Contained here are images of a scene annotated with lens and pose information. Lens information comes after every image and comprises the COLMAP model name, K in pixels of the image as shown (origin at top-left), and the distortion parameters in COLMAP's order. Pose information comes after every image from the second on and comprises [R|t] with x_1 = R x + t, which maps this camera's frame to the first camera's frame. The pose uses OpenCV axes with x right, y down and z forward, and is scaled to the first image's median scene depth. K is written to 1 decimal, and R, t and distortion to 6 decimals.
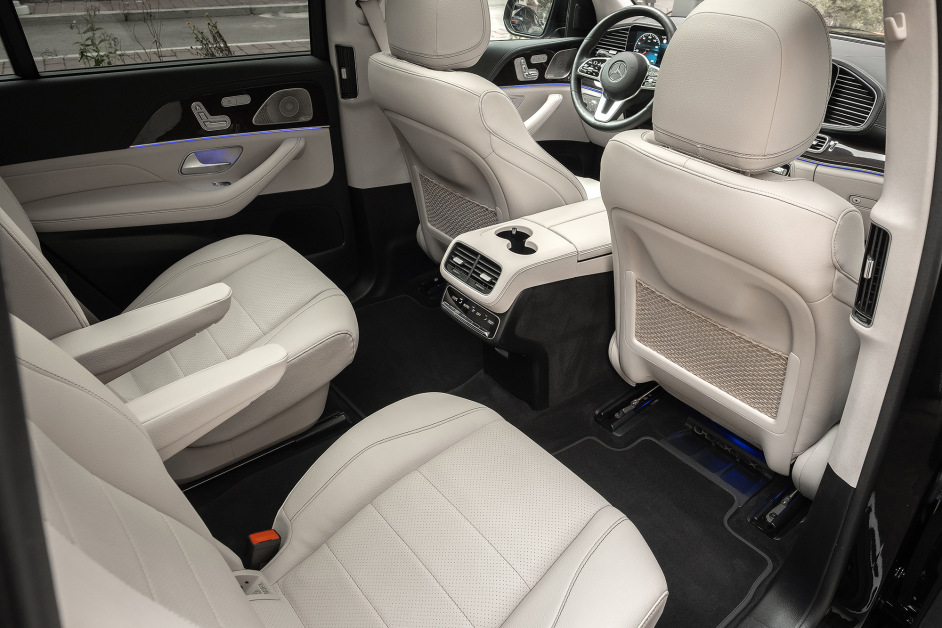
lens RADIAL K [[682.5, 0, 443.7], [0, 682.5, 329.1], [0, 0, 1]] dist [-0.020866, 0.002275]
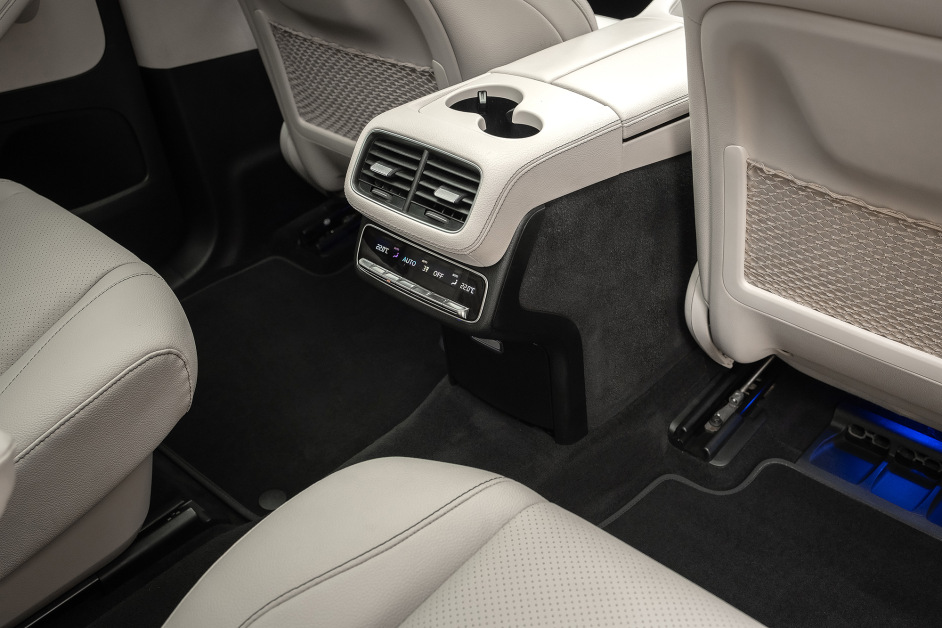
lens RADIAL K [[967.2, 0, 436.3], [0, 967.2, 326.9], [0, 0, 1]] dist [-0.041596, -0.000552]
pose [[0.984208, -0.141974, 0.105727, -0.025792], [0.138121, 0.989484, 0.042944, -0.013410], [-0.110712, -0.027663, 0.993467, 0.290102]]
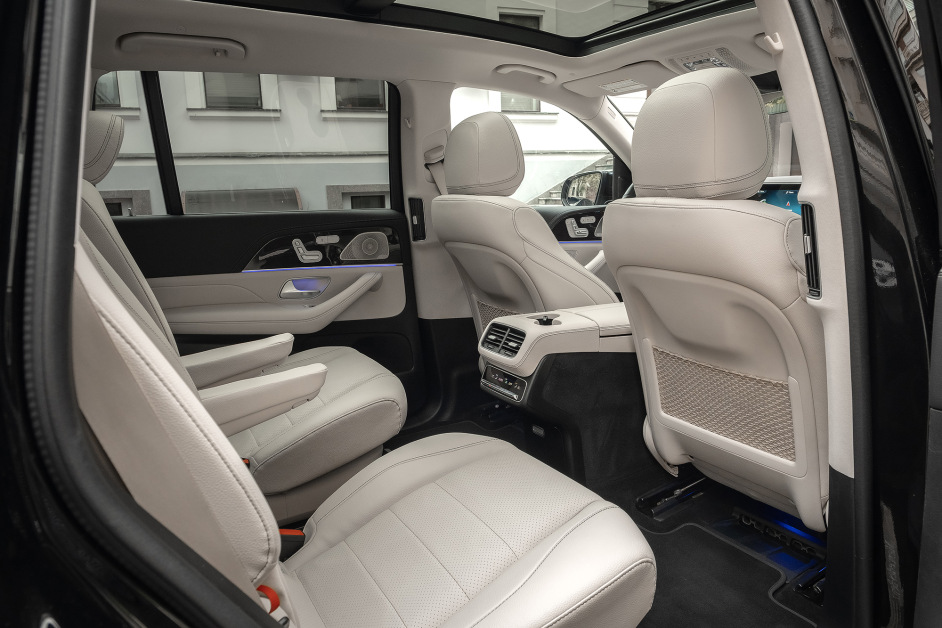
lens RADIAL K [[670.1, 0, 435.7], [0, 670.1, 328.5], [0, 0, 1]] dist [-0.002160, -0.002663]
pose [[0.984239, -0.013034, -0.176360, 0.114423], [-0.048807, 0.938525, -0.341744, 0.248398], [0.169973, 0.344966, 0.923097, -0.051859]]
